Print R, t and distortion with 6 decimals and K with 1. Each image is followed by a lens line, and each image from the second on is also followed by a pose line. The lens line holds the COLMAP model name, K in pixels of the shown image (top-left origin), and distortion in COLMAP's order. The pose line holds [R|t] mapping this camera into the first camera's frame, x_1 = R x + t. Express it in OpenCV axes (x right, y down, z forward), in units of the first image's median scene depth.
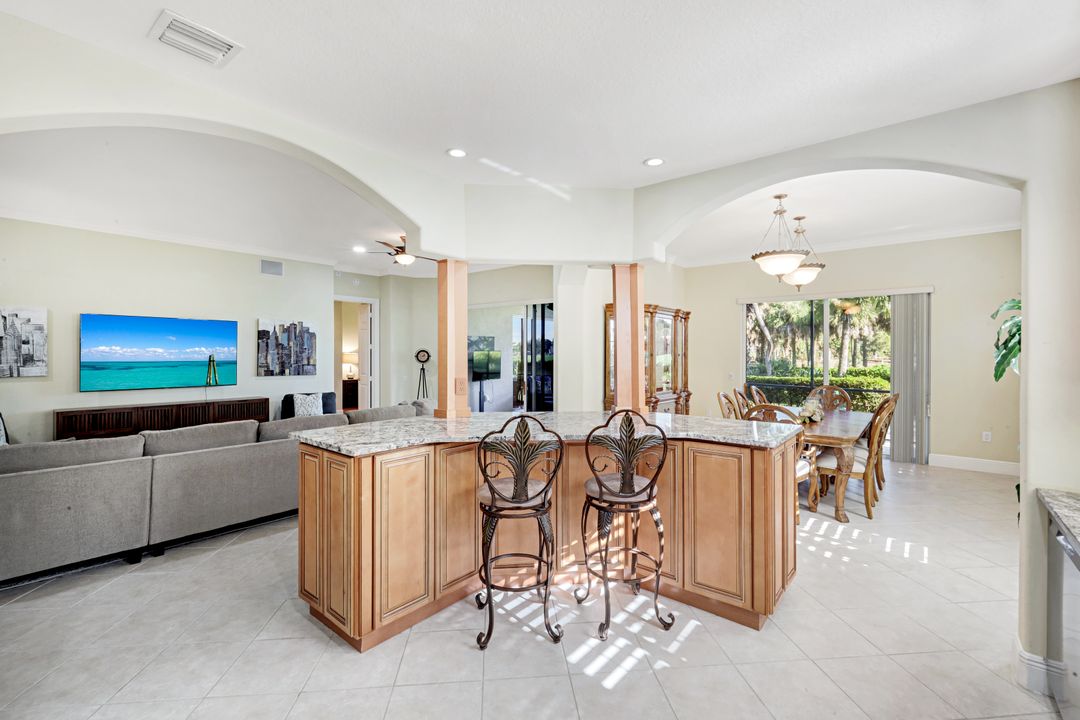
lens RADIAL K [[463.5, 0, 538.4], [0, 463.5, 355.8], [0, 0, 1]] dist [-0.002526, 0.000027]
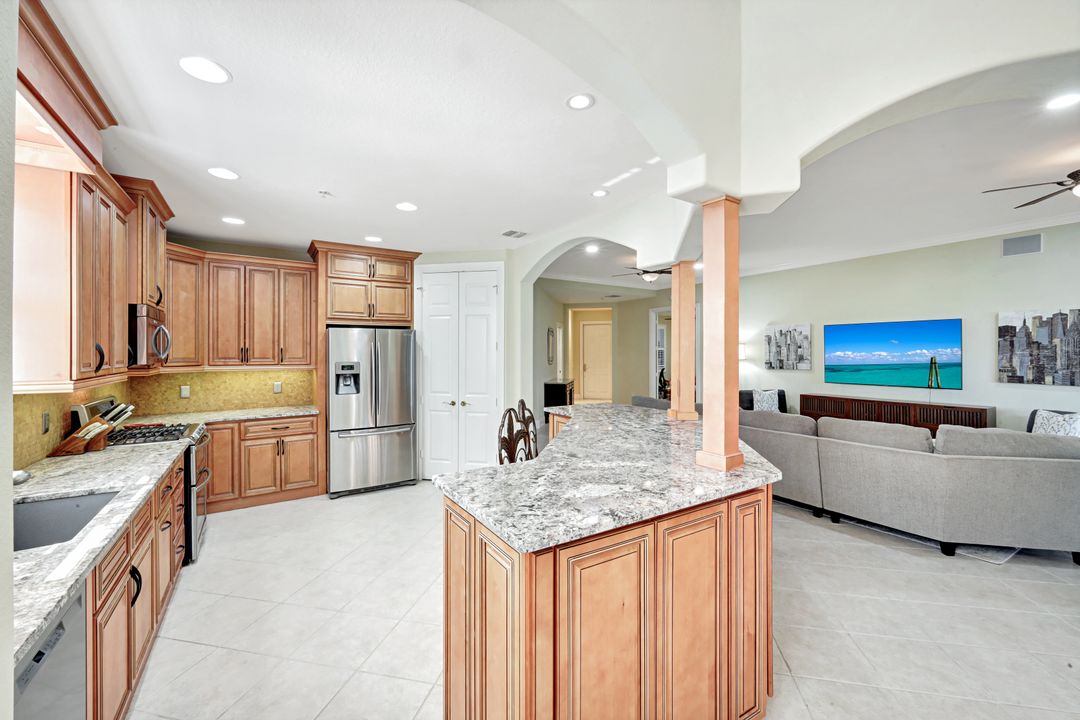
lens RADIAL K [[438.5, 0, 540.6], [0, 438.5, 353.7], [0, 0, 1]] dist [0.000064, -0.000330]
pose [[-0.281901, -0.003633, -0.959437, 0.370624], [-0.007859, 0.999968, -0.001477, 0.000610], [0.959411, 0.007124, -0.281921, 0.438508]]
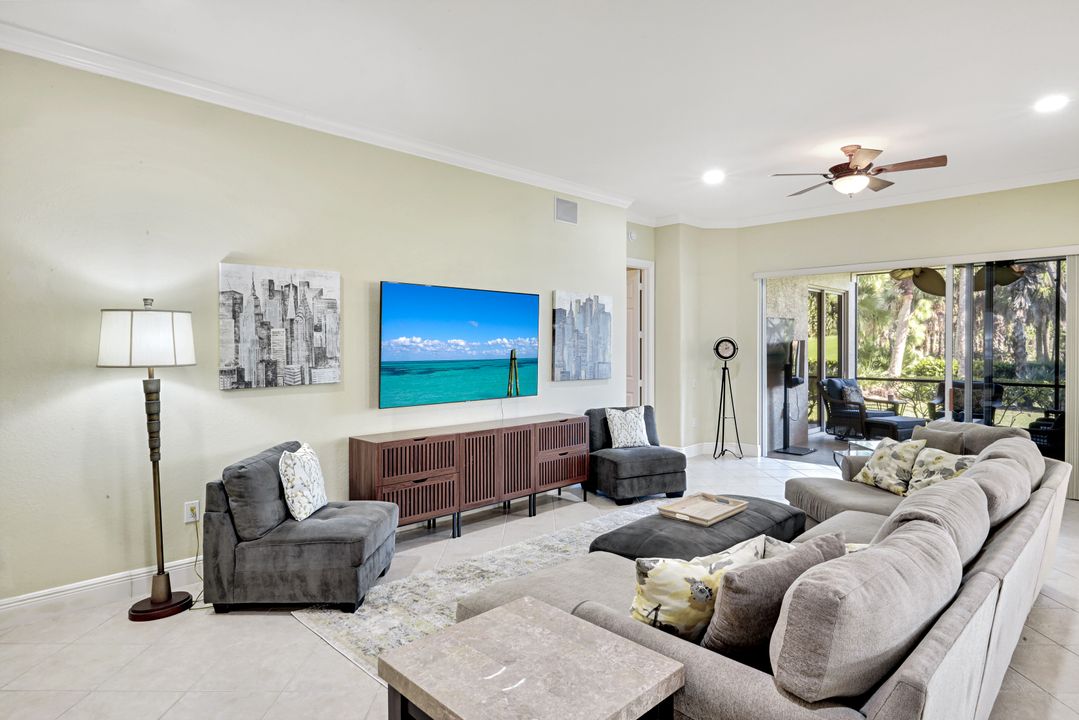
lens RADIAL K [[614.3, 0, 542.6], [0, 614.3, 351.3], [0, 0, 1]] dist [-0.006636, -0.000274]
pose [[0.997498, -0.006996, -0.070347, -0.560816], [0.007097, 0.999974, 0.001188, 0.001509], [0.070336, -0.001684, 0.997522, 0.159142]]
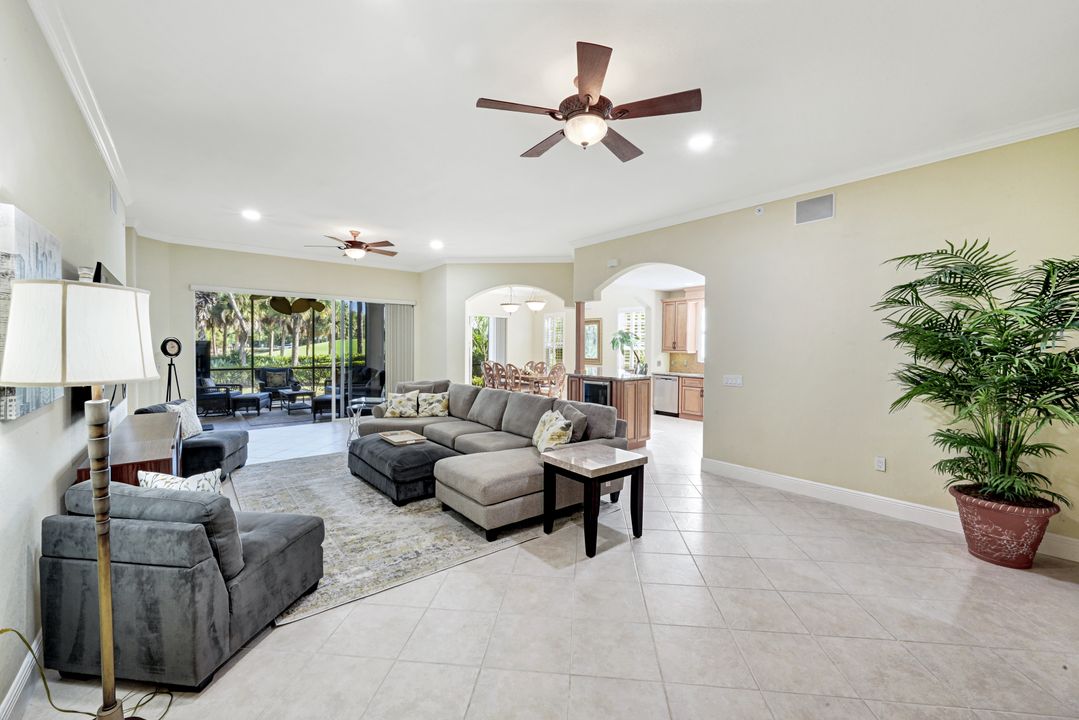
lens RADIAL K [[438.1, 0, 539.6], [0, 438.1, 359.7], [0, 0, 1]] dist [0.000064, -0.000330]
pose [[0.173994, -0.037454, 0.984034, -1.061954], [0.005640, 0.999298, 0.037037, -0.003267], [-0.984731, -0.000894, 0.174083, 0.370022]]
